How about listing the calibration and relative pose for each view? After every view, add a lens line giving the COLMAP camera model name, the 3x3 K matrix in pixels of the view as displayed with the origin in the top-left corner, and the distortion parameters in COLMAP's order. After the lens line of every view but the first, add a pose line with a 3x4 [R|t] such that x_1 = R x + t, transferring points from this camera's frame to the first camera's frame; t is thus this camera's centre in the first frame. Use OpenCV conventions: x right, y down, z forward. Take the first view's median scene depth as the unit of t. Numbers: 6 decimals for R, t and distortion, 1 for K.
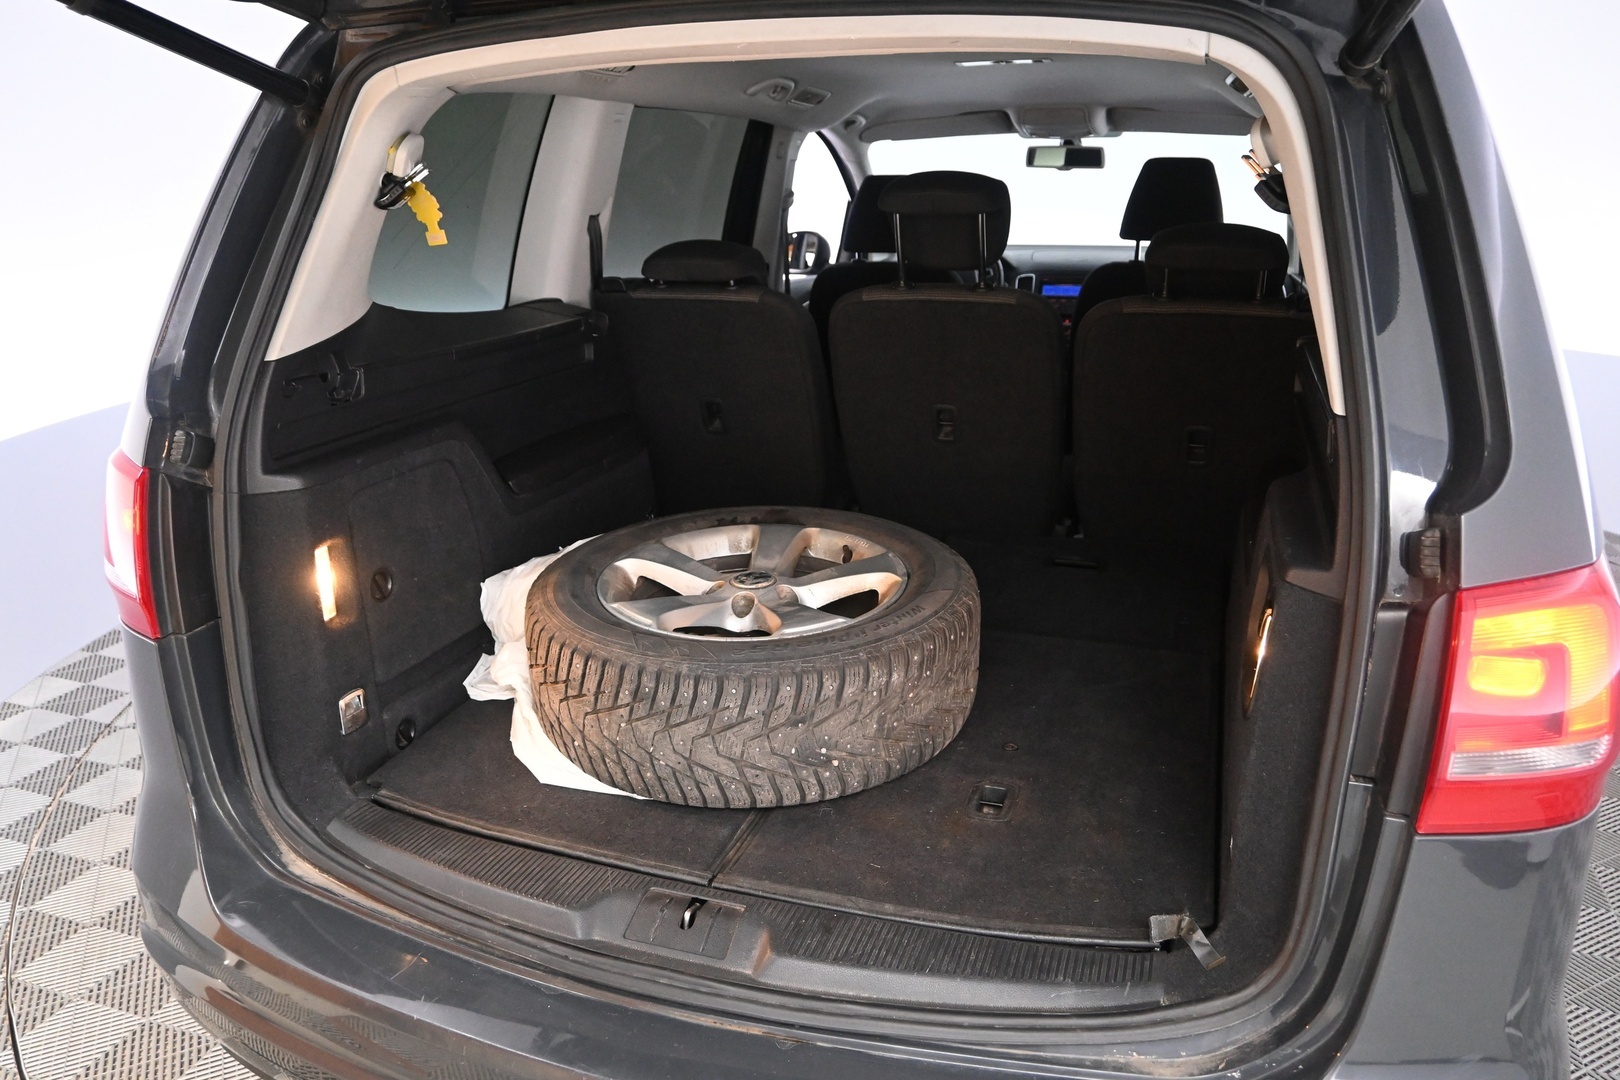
lens RADIAL K [[1199.9, 0, 810.0], [0, 1199.9, 540.0], [0, 0, 1]] dist [-0.059651, 0.008440]
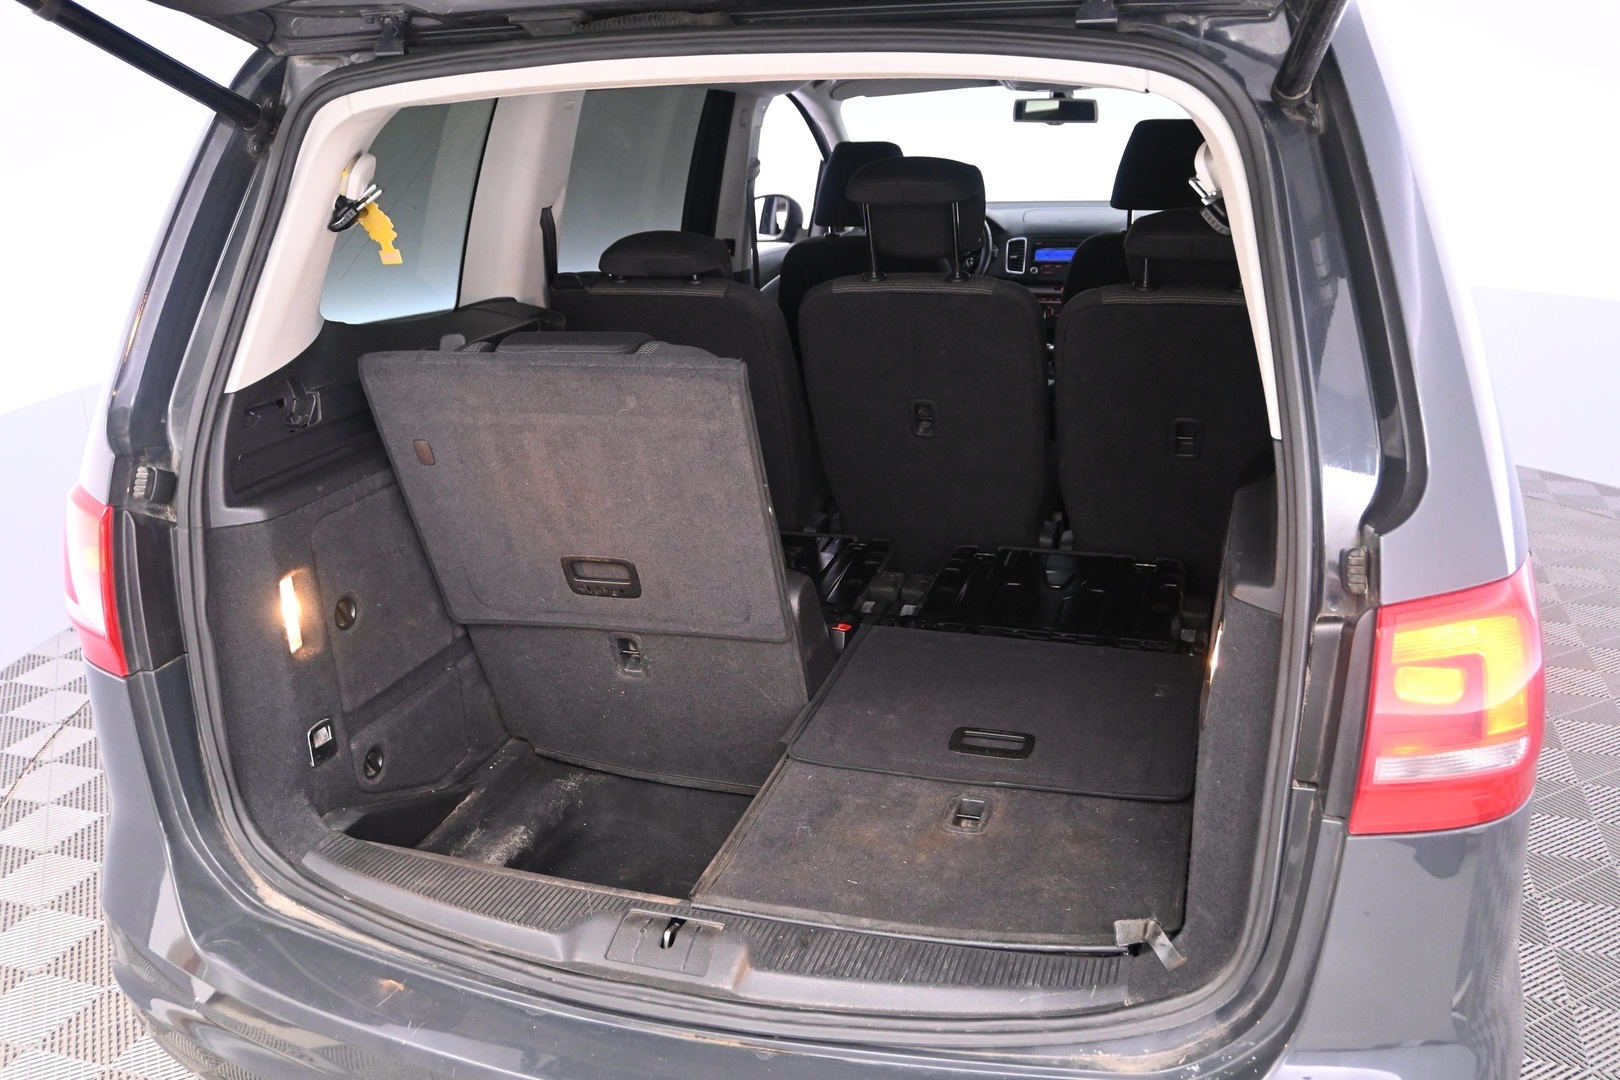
lens RADIAL K [[1362.0, 0, 810.0], [0, 1362.0, 540.0], [0, 0, 1]] dist [-0.065059, 0.005049]
pose [[0.999551, -0.027553, 0.011805, 0.012887], [0.027405, 0.999546, 0.012555, -0.029729], [-0.012146, -0.012226, 0.999851, -0.135183]]
